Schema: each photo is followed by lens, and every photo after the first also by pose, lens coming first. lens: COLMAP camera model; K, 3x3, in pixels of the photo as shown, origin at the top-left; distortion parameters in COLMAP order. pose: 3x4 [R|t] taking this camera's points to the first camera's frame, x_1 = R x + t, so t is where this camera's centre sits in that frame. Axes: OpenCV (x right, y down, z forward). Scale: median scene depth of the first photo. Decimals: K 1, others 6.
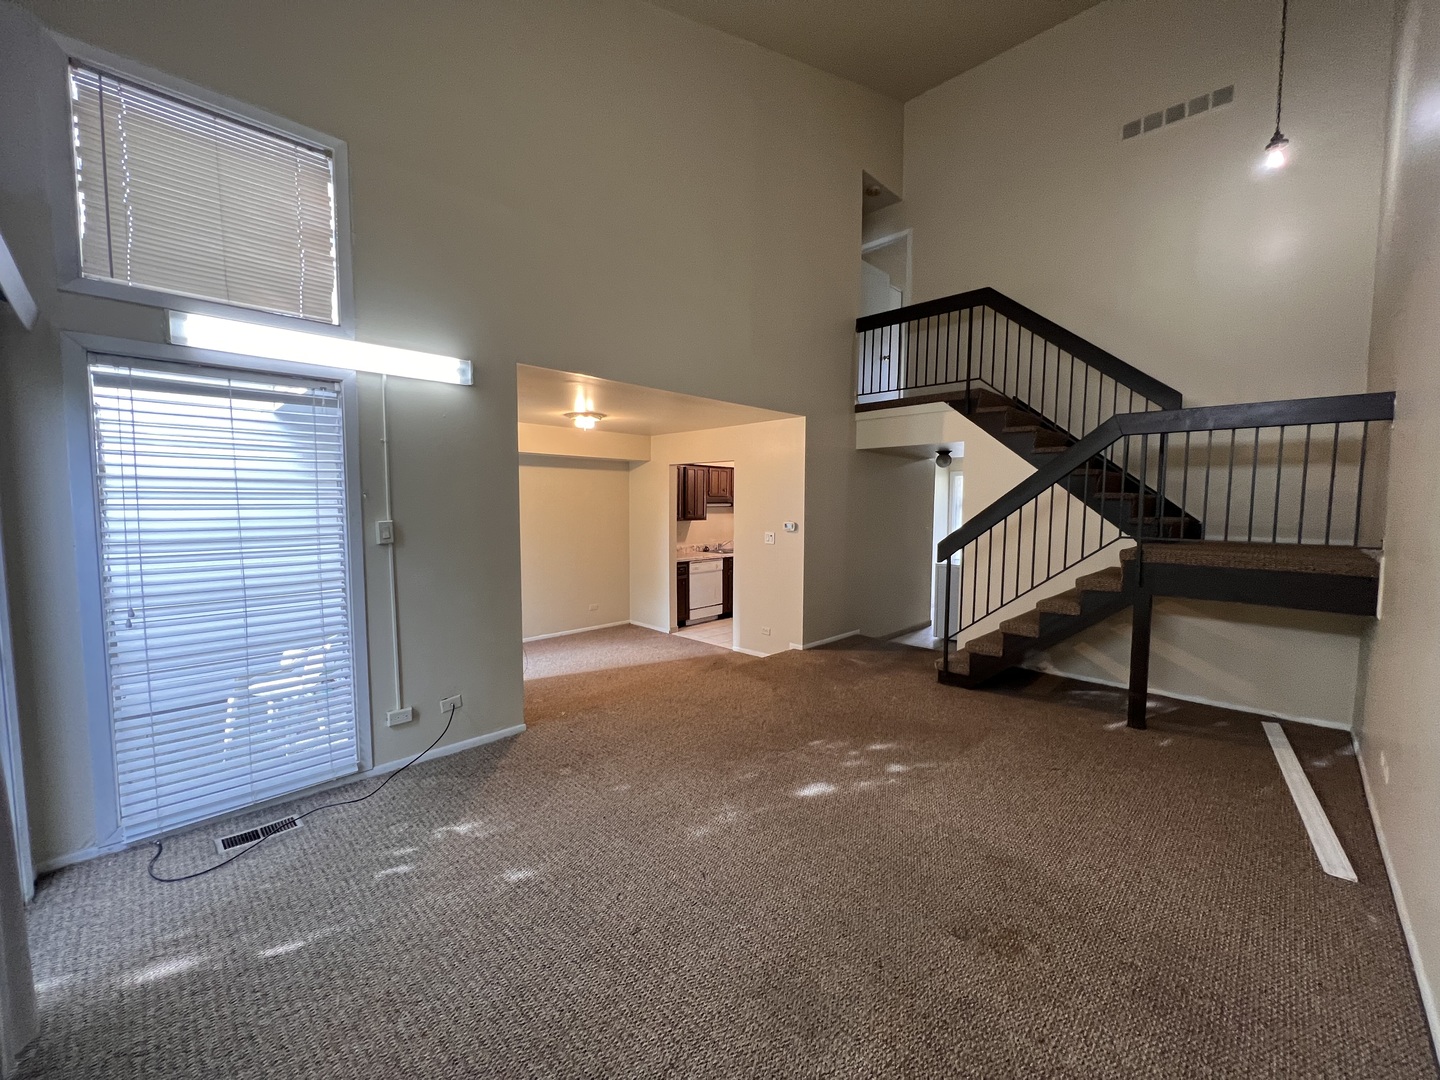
lens RADIAL K [[581.2, 0, 721.1], [0, 581.2, 545.5], [0, 0, 1]] dist [0.006516, 0.000192]
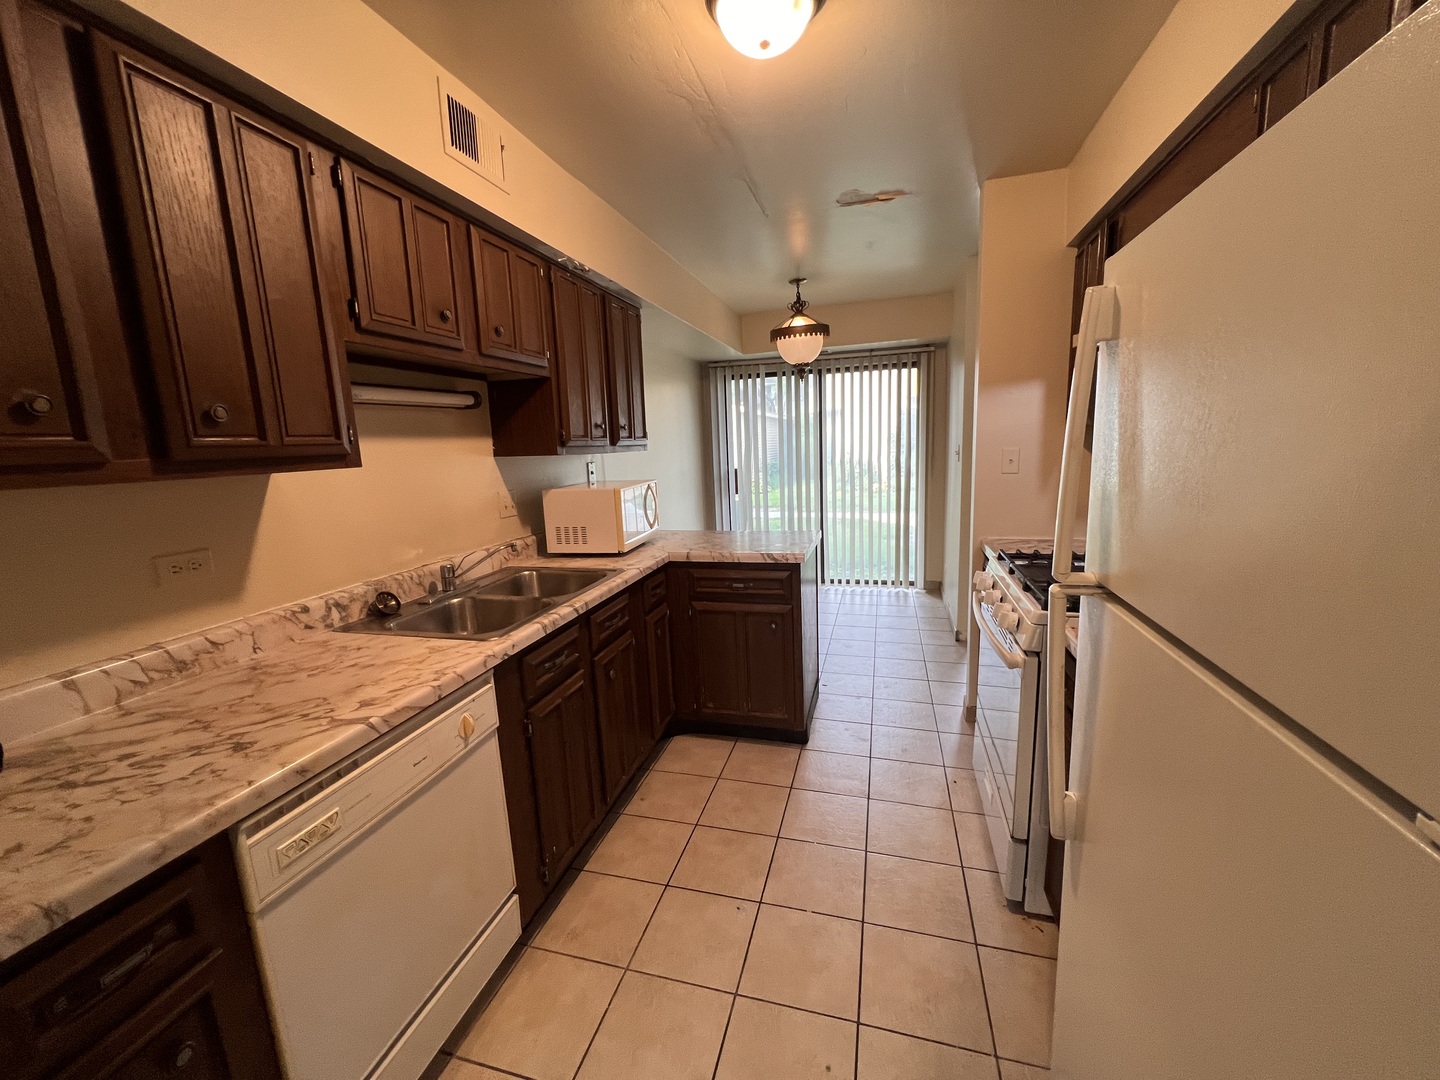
lens RADIAL K [[574.6, 0, 725.8], [0, 574.6, 547.3], [0, 0, 1]] dist [-0.003534, -0.000109]
pose [[0.871540, -0.123925, 0.474405, -0.013554], [0.074259, 0.989734, 0.122118, -0.032502], [-0.484668, -0.071202, 0.871795, 0.782950]]
